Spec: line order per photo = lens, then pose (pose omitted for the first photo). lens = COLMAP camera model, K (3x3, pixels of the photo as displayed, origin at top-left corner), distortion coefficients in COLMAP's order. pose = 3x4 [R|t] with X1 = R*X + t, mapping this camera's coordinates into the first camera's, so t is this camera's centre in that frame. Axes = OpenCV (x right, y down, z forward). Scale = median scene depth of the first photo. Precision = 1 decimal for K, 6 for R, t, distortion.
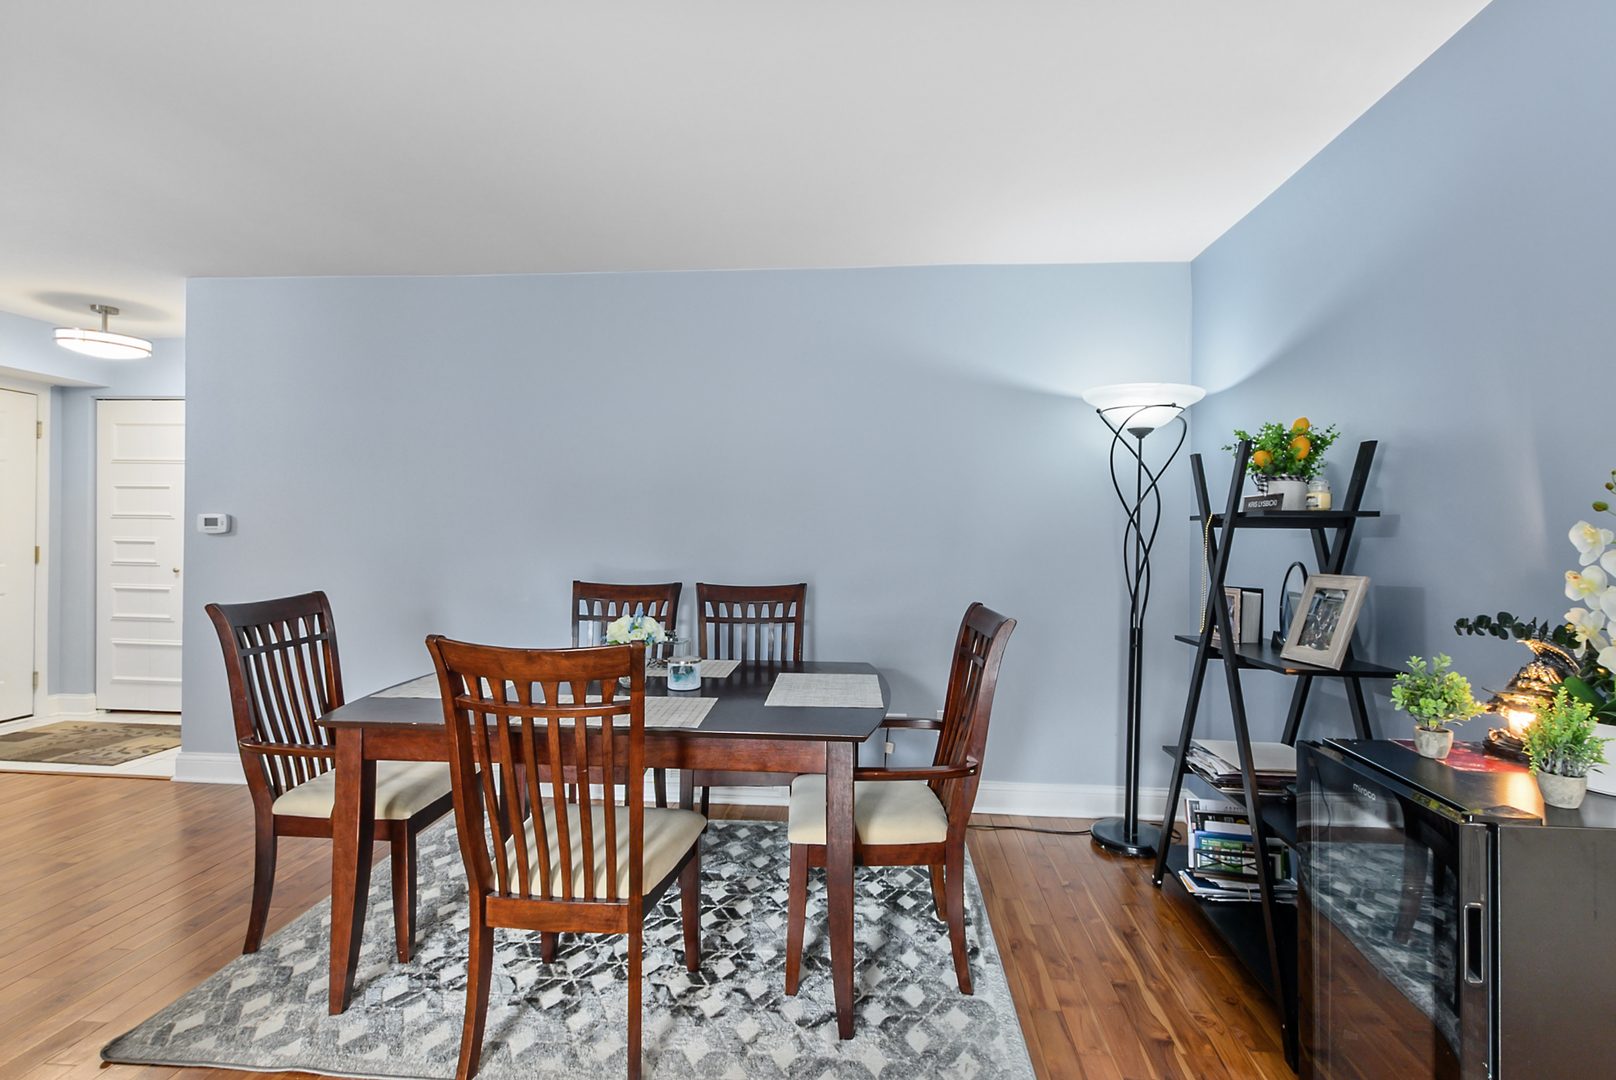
lens RADIAL K [[768.3, 0, 820.7], [0, 768.3, 535.2], [0, 0, 1]] dist [0.005911, -0.001944]
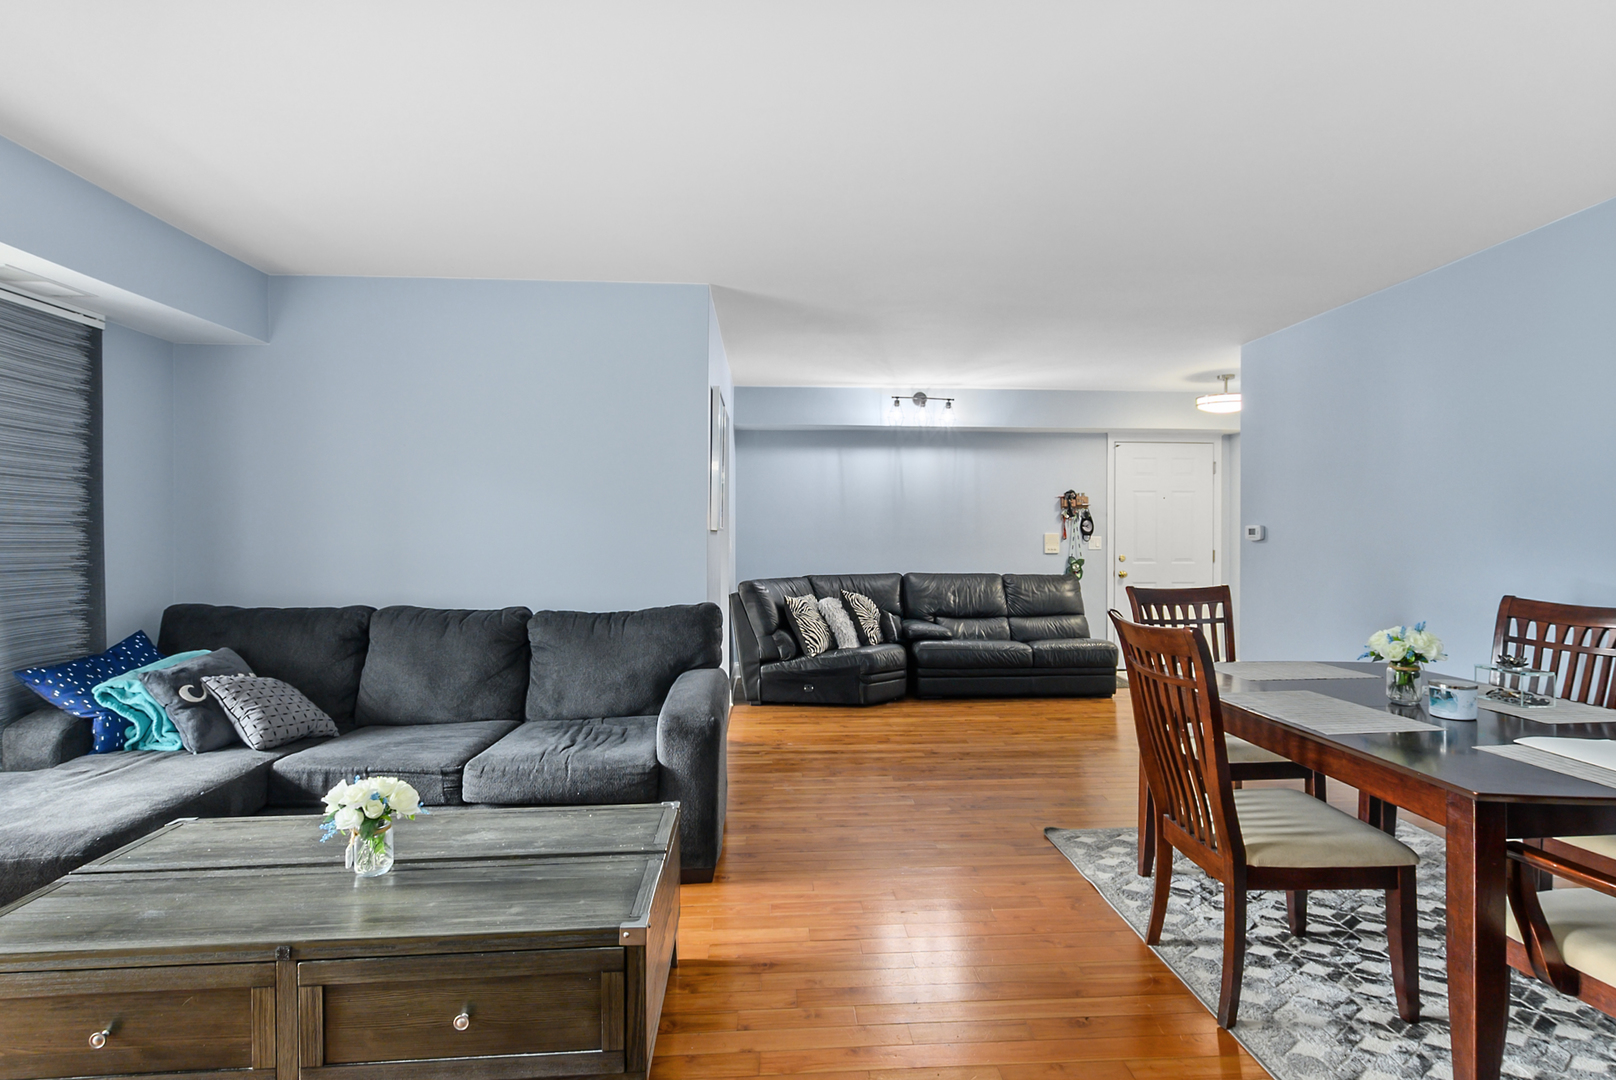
lens RADIAL K [[768.3, 0, 821.8], [0, 768.3, 539.5], [0, 0, 1]] dist [0.005911, -0.001944]
pose [[0.150142, -0.003274, -0.988659, 0.629588], [0.001377, 0.999994, -0.003103, -0.001764], [0.988663, -0.000896, 0.150146, 0.176502]]
